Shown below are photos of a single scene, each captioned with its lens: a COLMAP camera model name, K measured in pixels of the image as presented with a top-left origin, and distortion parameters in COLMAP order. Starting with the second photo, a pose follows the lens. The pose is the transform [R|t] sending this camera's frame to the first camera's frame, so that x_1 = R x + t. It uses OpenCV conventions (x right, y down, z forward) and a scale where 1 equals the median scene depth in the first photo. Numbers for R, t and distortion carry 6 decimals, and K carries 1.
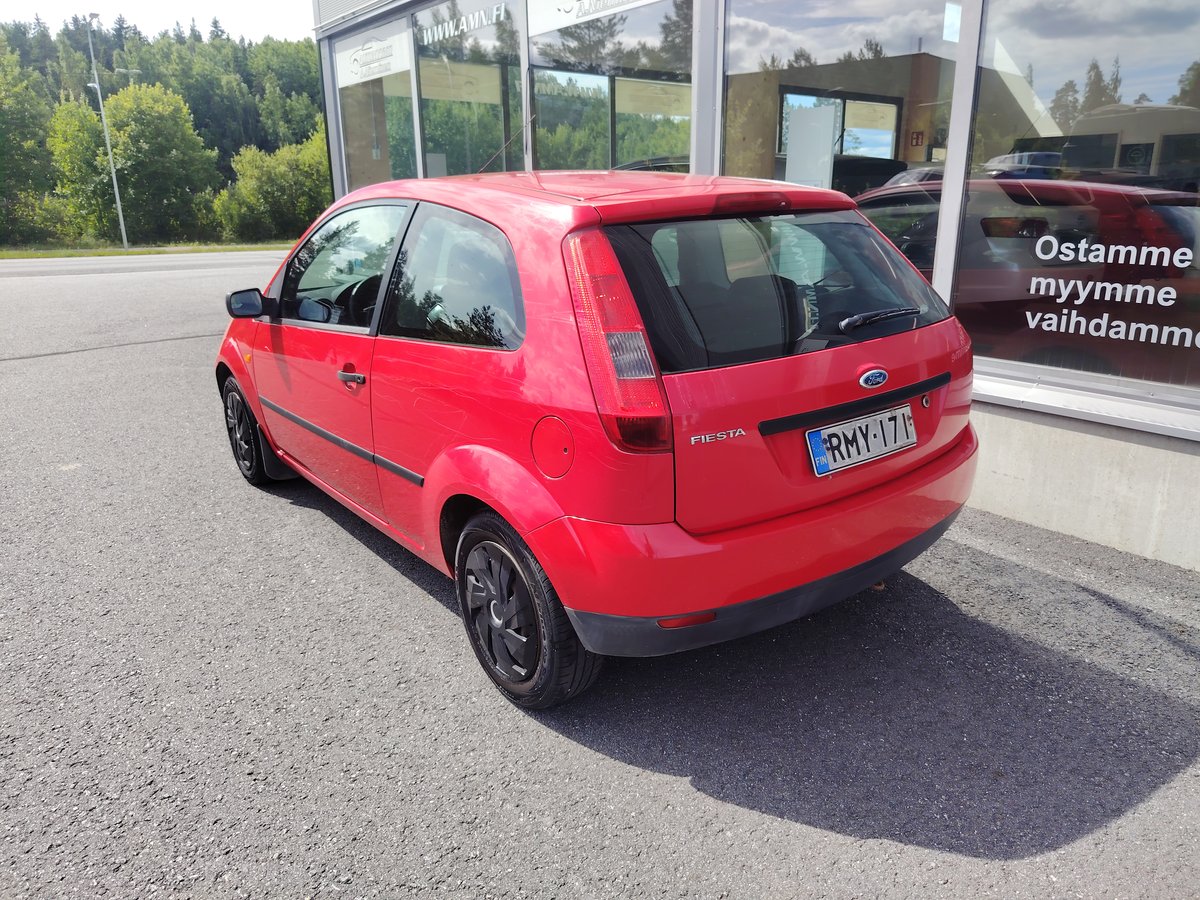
lens RADIAL K [[831.9, 0, 600.0], [0, 831.9, 450.0], [0, 0, 1]] dist [-0.006076, -0.002836]
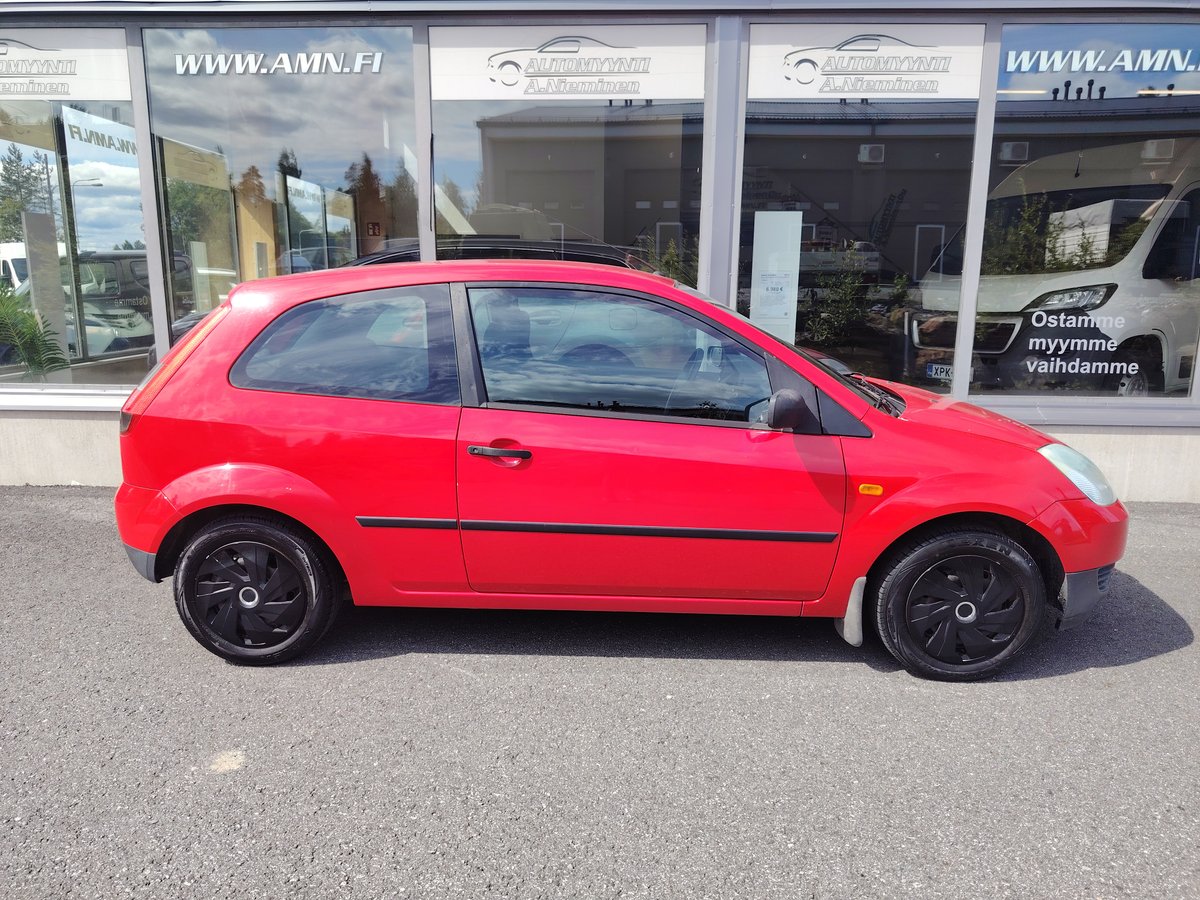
lens RADIAL K [[831.9, 0, 600.0], [0, 831.9, 450.0], [0, 0, 1]] dist [-0.006076, -0.002836]
pose [[0.656153, -0.134866, 0.742479, -1.017169], [0.206575, 0.978419, -0.004834, -0.146671], [-0.725803, 0.156549, 0.669852, 0.526015]]
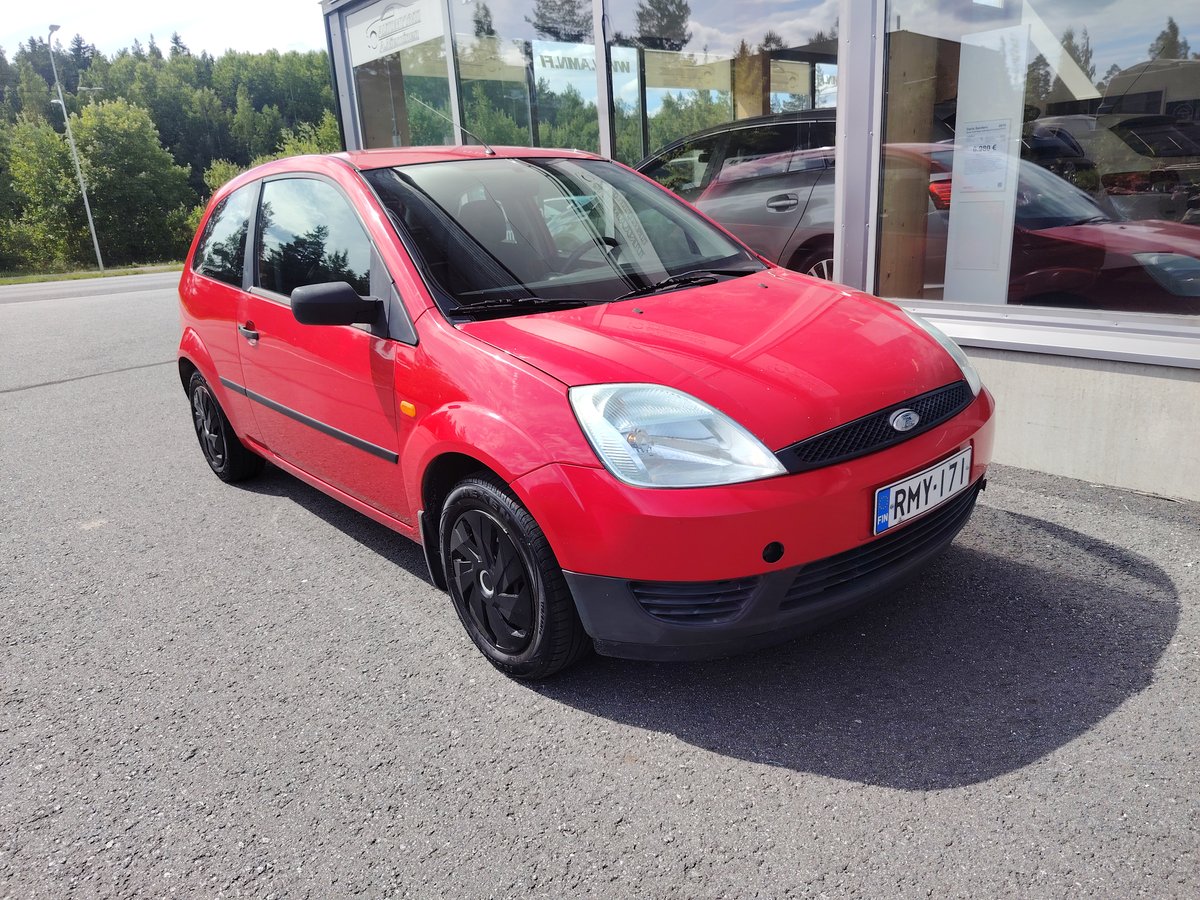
lens RADIAL K [[834.6, 0, 593.0], [0, 834.6, 449.4], [0, 0, 1]] dist [0.001721, -0.006332]
pose [[0.998440, -0.054776, 0.010851, -0.198750], [0.054800, 0.998496, -0.001856, -0.028371], [-0.010733, 0.002447, 0.999939, 0.234760]]
